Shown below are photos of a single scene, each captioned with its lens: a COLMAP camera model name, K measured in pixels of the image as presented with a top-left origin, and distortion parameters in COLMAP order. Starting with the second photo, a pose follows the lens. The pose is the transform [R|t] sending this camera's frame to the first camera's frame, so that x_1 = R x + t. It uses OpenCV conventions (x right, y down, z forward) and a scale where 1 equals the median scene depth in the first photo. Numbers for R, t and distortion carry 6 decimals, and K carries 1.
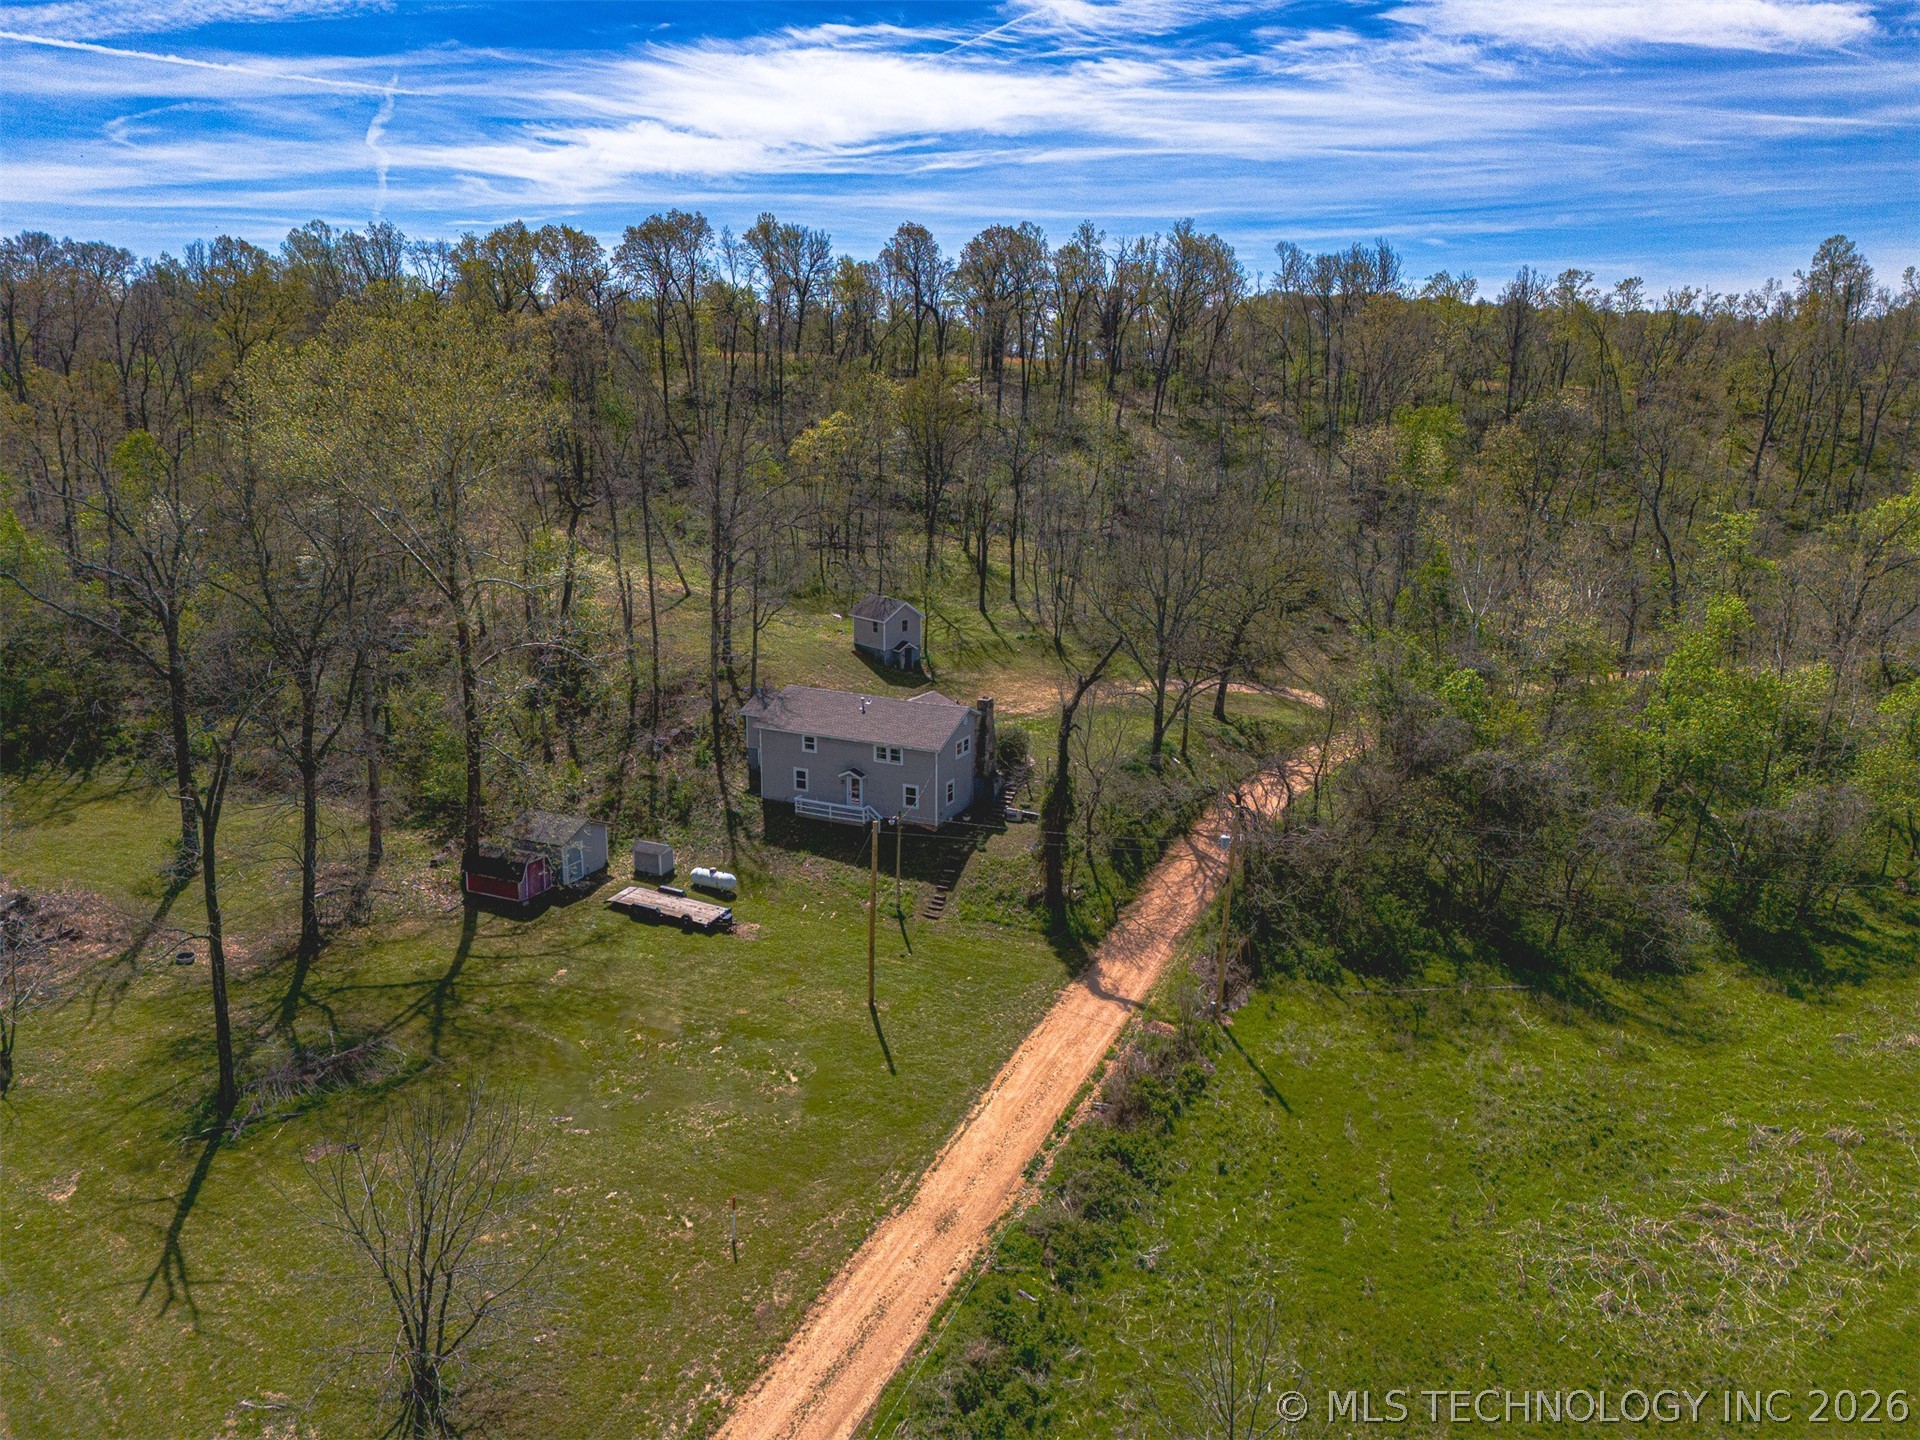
lens RADIAL K [[1417.5, 0, 978.2], [0, 1417.5, 709.7], [0, 0, 1]] dist [0.073928, -0.062923]
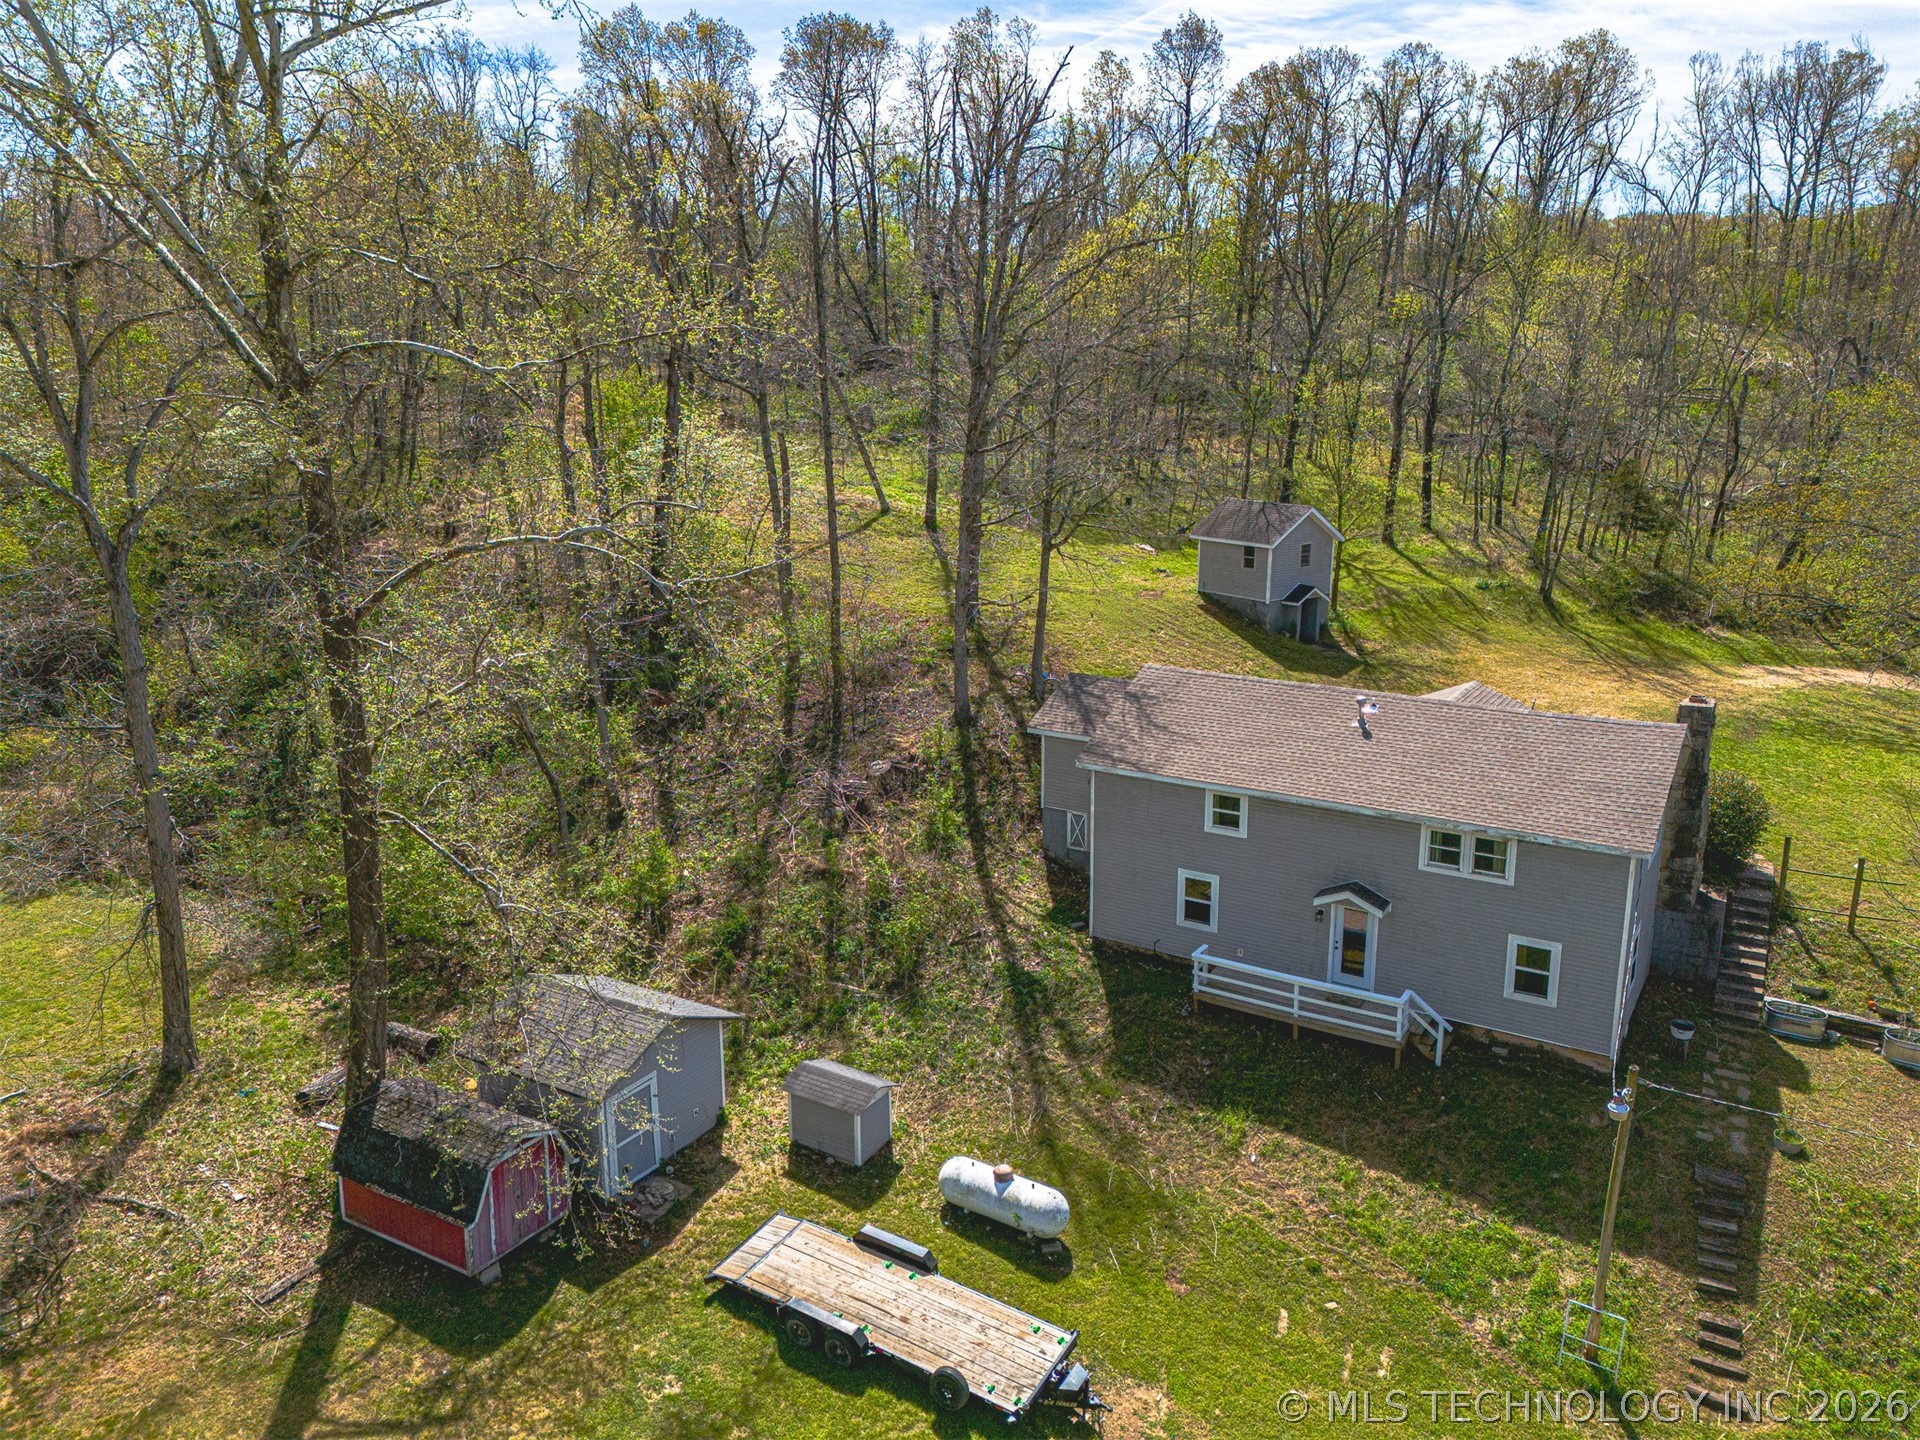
lens RADIAL K [[1417.5, 0, 961.2], [0, 1417.5, 702.6], [0, 0, 1]] dist [0.073928, -0.062923]
pose [[0.993336, 0.008600, -0.114931, -0.156508], [-0.009133, 0.999950, -0.004109, -0.004167], [0.114890, 0.005131, 0.993365, 0.639774]]
